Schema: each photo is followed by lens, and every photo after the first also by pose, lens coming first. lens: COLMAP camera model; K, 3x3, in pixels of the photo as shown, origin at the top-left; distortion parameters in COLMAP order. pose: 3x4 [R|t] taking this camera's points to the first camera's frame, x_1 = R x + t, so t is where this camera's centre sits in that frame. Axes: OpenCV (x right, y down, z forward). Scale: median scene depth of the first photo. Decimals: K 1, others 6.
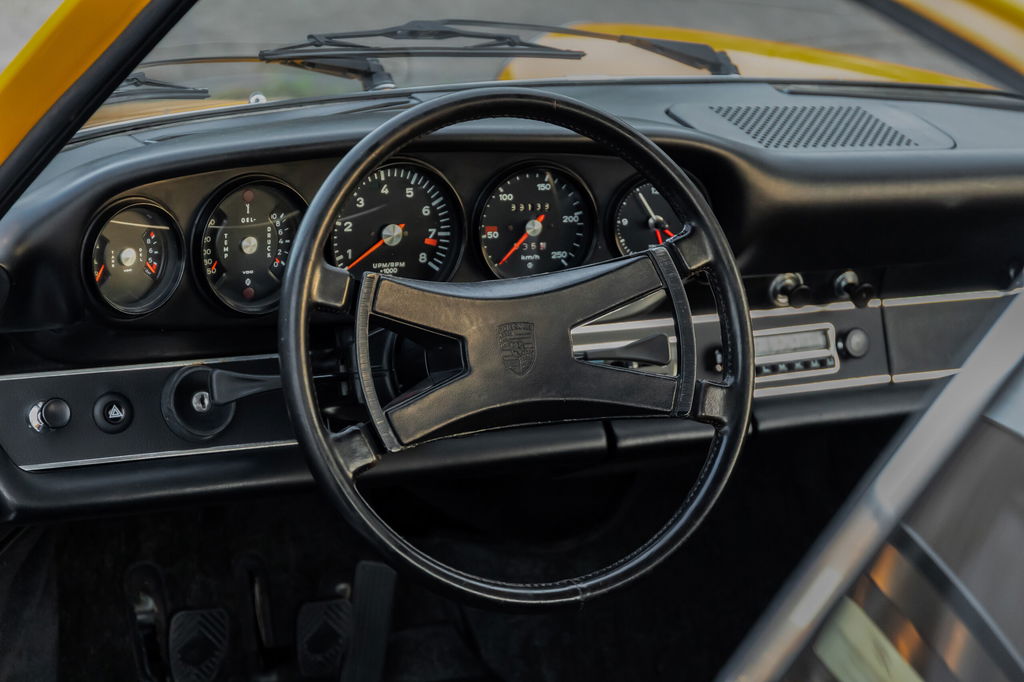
lens RADIAL K [[2070.8, 0, 512.0], [0, 2070.8, 341.0], [0, 0, 1]] dist [0.018452, -0.058127]
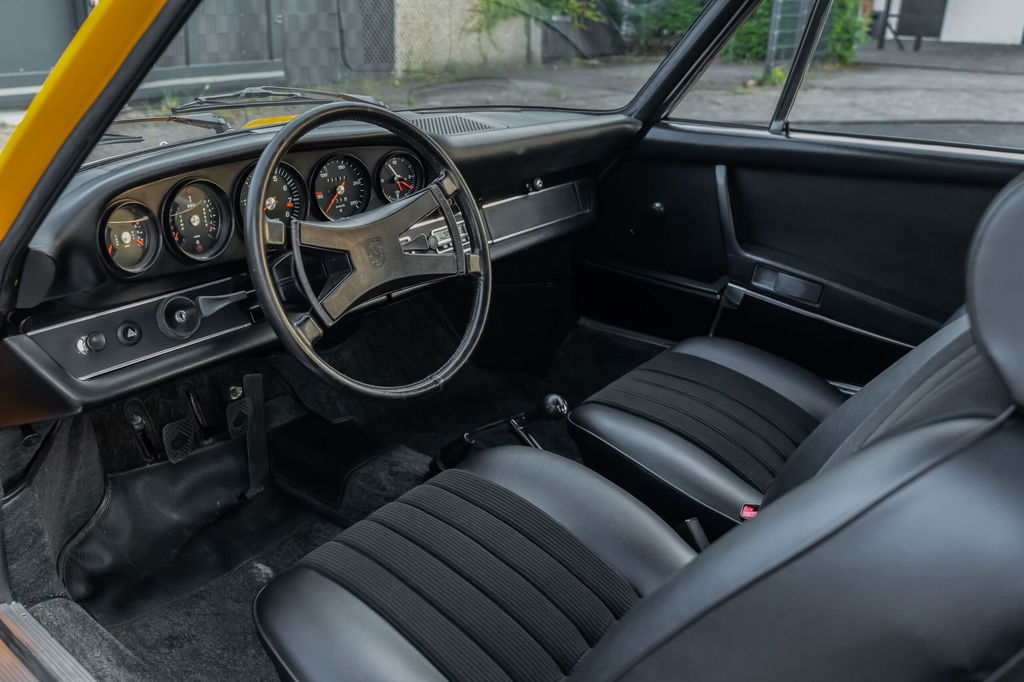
lens RADIAL K [[830.6, 0, 511.9], [0, 830.6, 304.5], [0, 0, 1]] dist [-0.001293, -0.005966]
pose [[0.938218, -0.190174, 0.289103, -0.093881], [0.166633, 0.980497, 0.104209, -0.006647], [-0.303283, -0.049596, 0.951609, 0.277684]]
